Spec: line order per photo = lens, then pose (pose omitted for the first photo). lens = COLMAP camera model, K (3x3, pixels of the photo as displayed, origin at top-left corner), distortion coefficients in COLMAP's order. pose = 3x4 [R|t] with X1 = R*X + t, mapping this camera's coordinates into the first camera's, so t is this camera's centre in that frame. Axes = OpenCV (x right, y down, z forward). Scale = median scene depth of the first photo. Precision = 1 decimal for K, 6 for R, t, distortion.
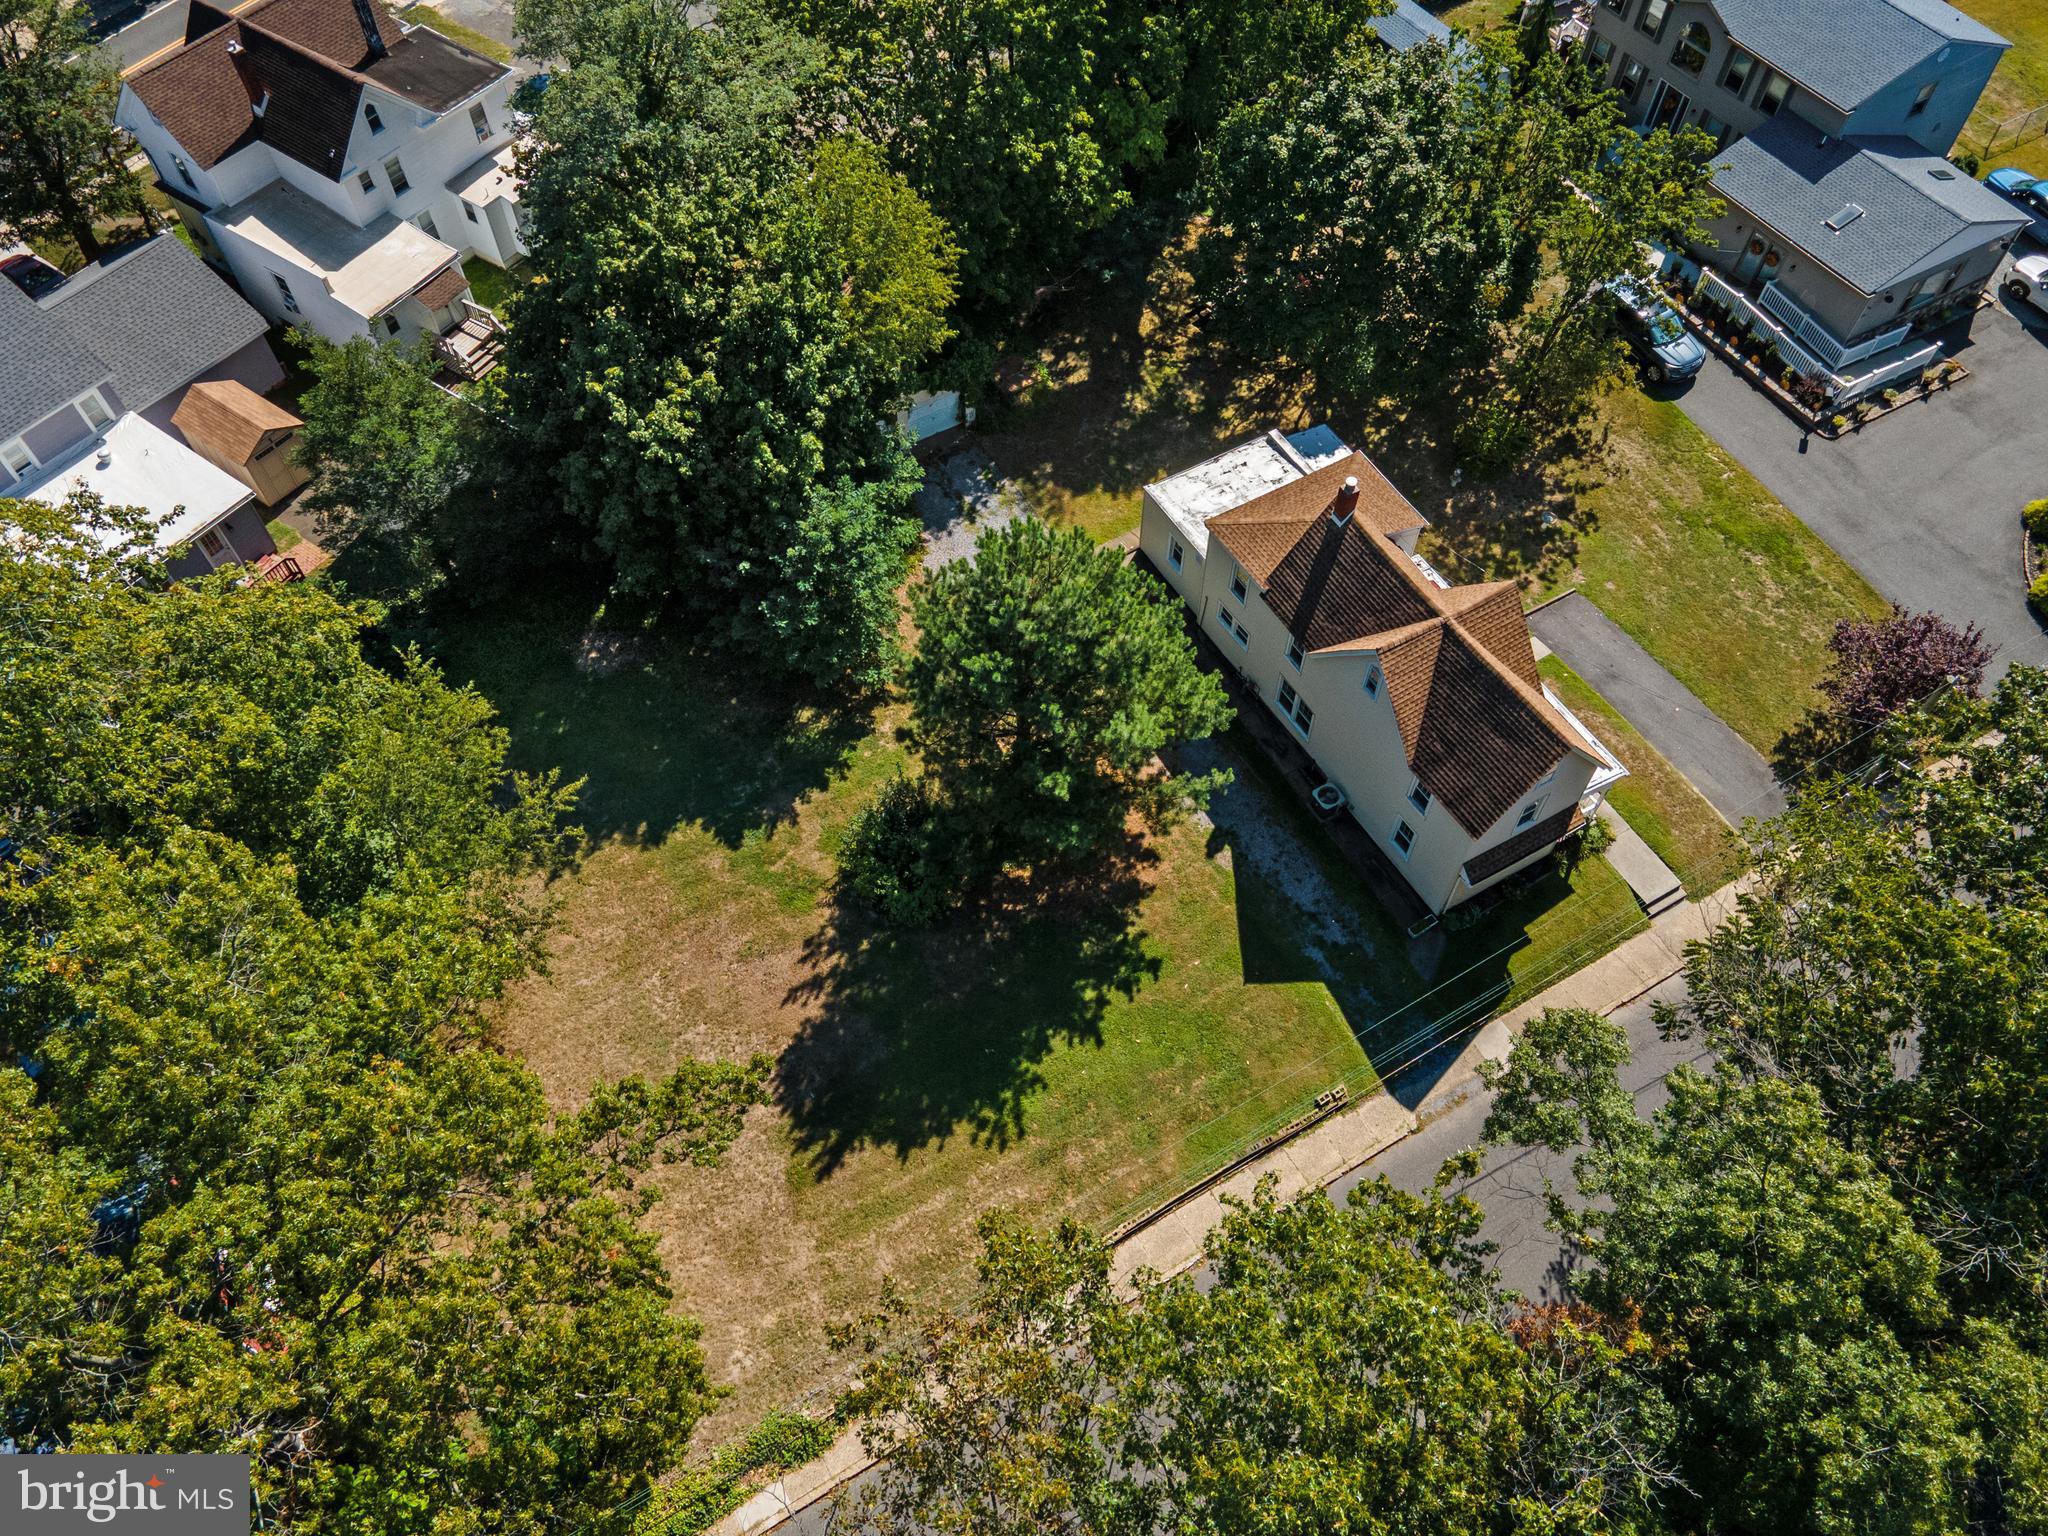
lens RADIAL K [[1534.0, 0, 1022.1], [0, 1534.0, 772.5], [0, 0, 1]] dist [0.050588, -0.000094]
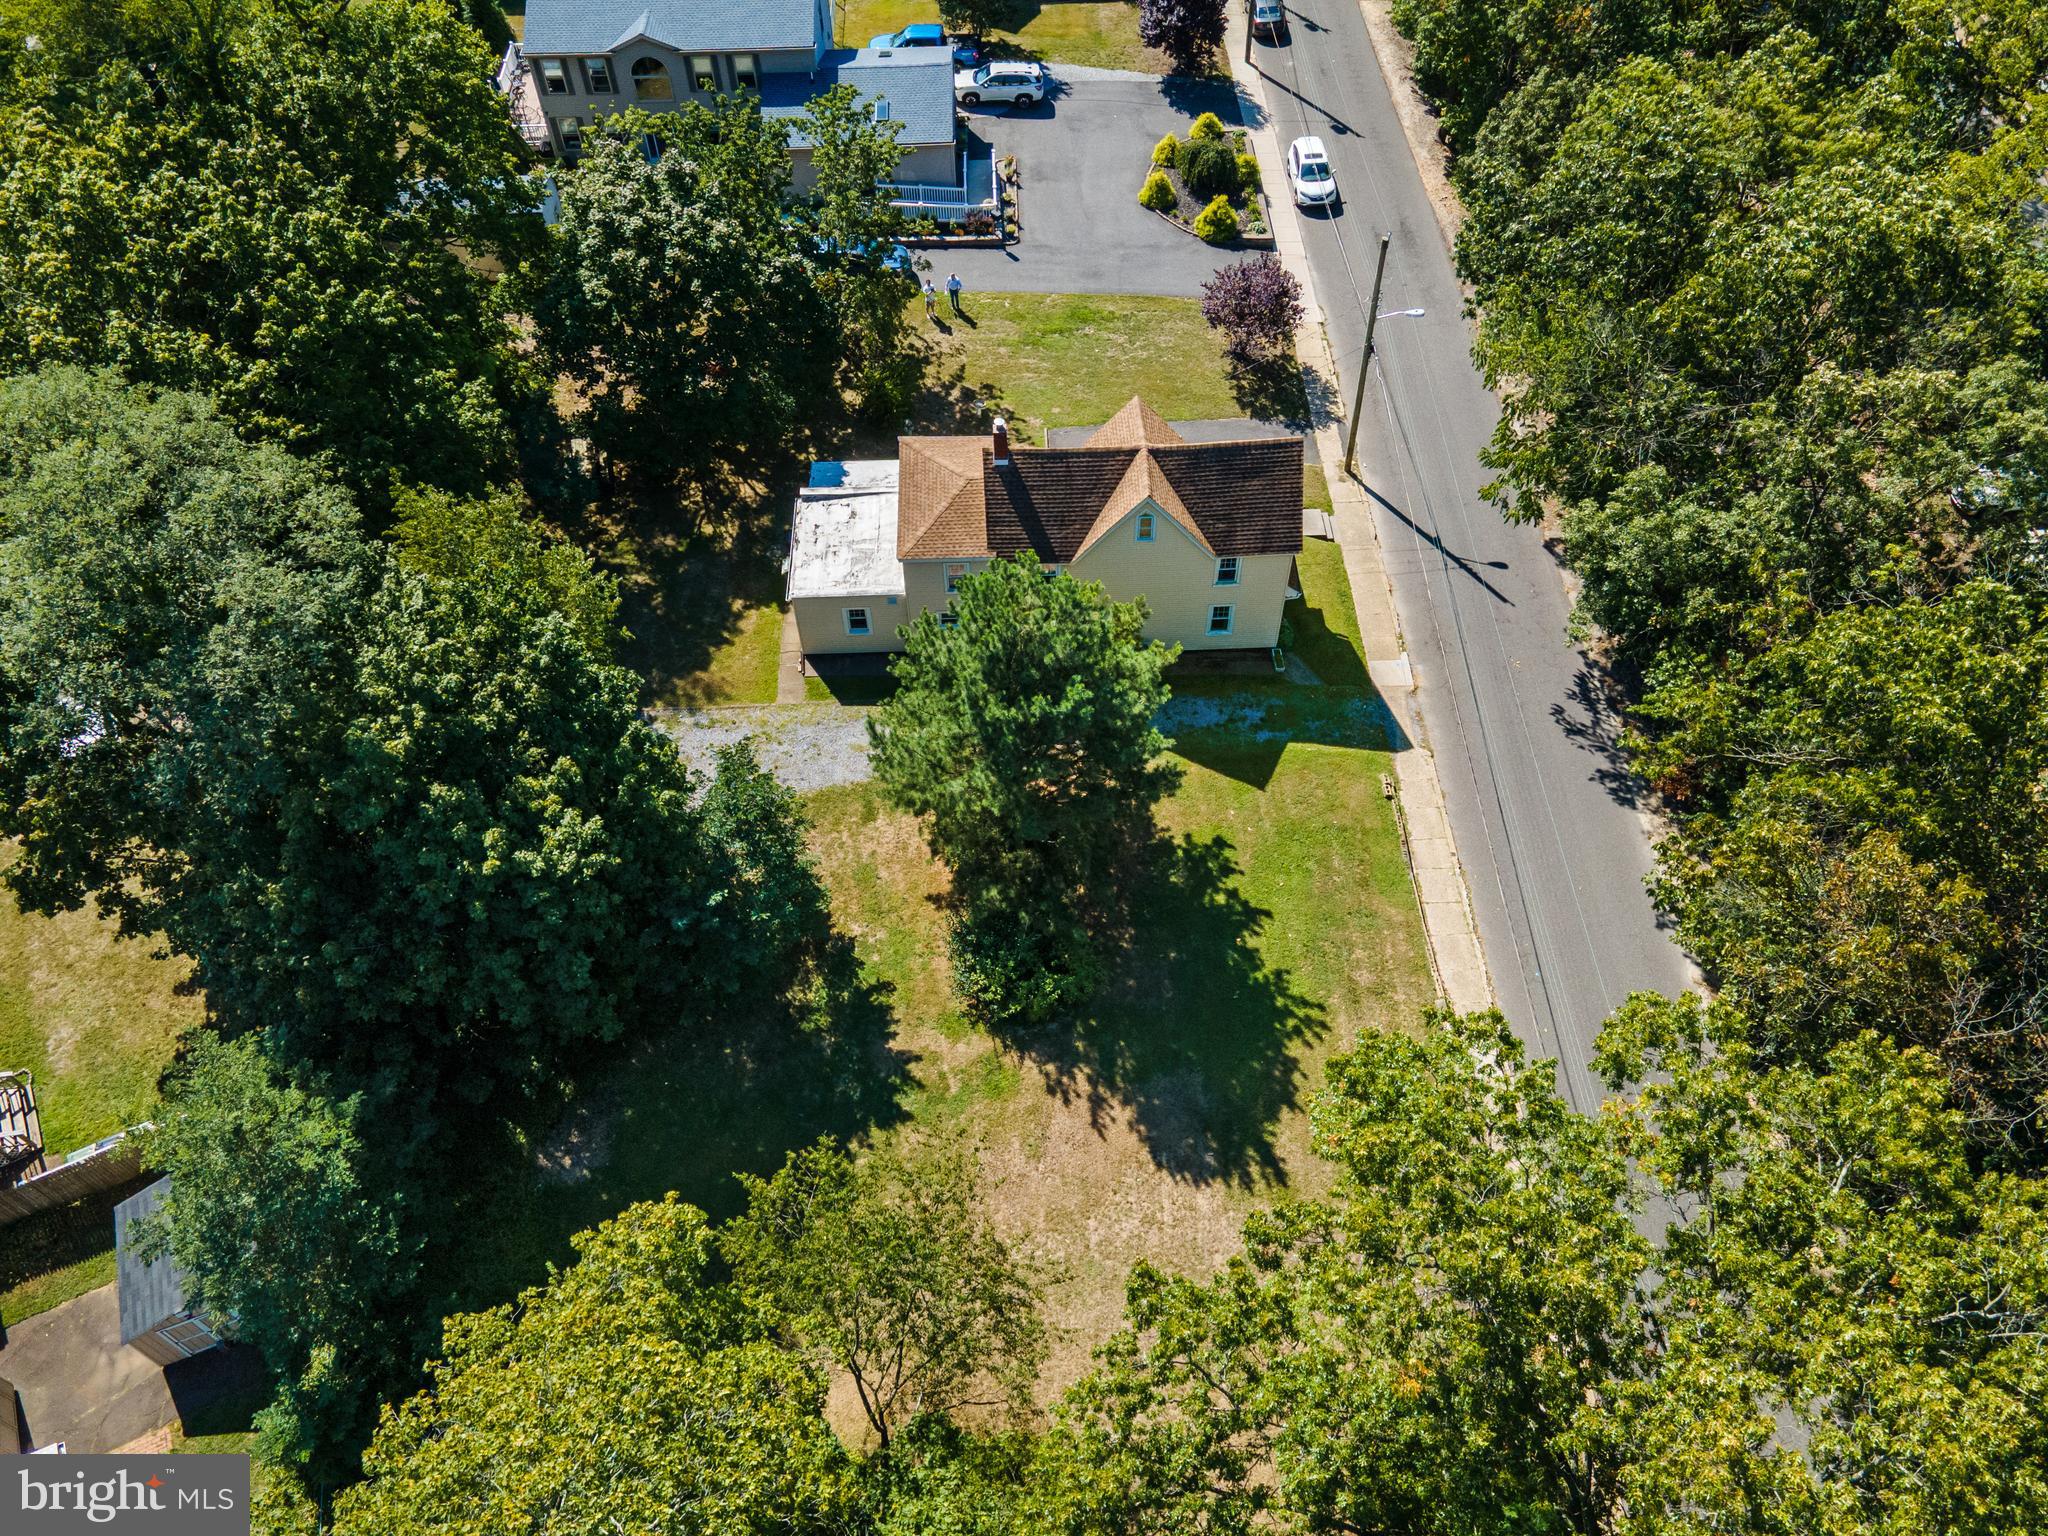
lens RADIAL K [[1505.8, 0, 1027.3], [0, 1505.8, 766.6], [0, 0, 1]] dist [0.010345, 0.046189]
pose [[0.479225, -0.703418, 0.524926, -0.495805], [0.736960, 0.647312, 0.194620, -0.214620], [-0.476690, 0.293583, 0.828599, 0.158512]]
